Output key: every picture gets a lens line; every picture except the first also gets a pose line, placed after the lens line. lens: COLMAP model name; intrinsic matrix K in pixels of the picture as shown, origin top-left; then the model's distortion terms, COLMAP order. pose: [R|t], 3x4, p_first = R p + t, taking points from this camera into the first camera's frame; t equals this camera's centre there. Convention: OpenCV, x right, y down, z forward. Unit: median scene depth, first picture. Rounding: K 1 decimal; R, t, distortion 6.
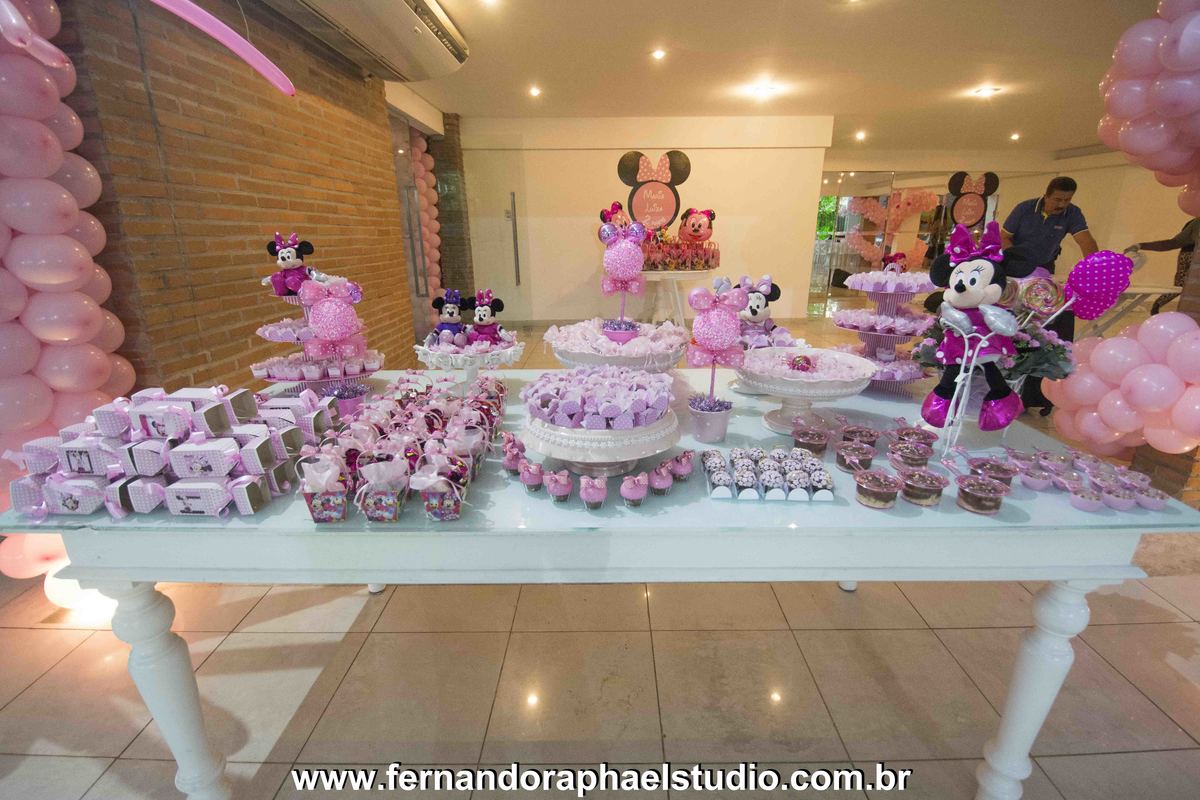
lens RADIAL K [[531.0, 0, 600.0], [0, 531.0, 400.0], [0, 0, 1]] dist [0.000429, -0.014871]
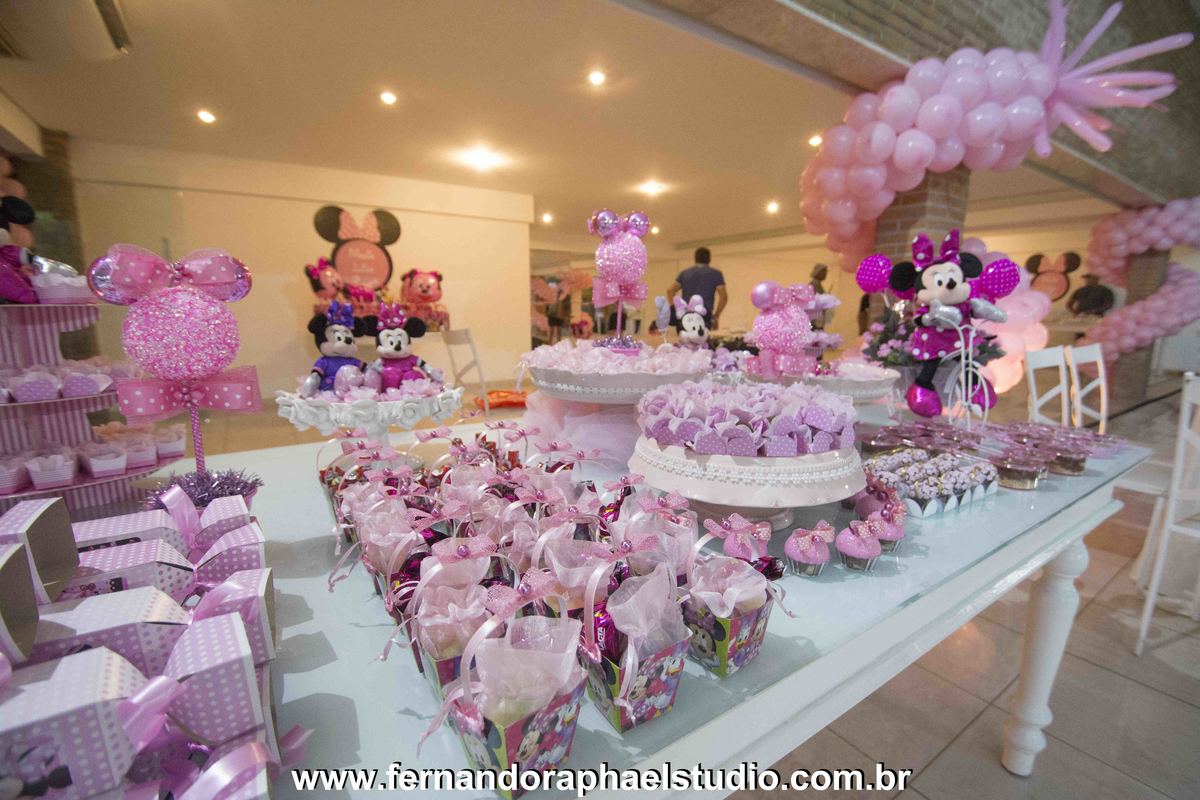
lens RADIAL K [[531.0, 0, 600.0], [0, 531.0, 400.0], [0, 0, 1]] dist [0.000429, -0.014871]
pose [[0.829400, -0.084319, 0.552255, -0.106915], [0.158752, 0.983364, -0.088278, 0.000692], [-0.535624, 0.160889, 0.828988, 0.101022]]
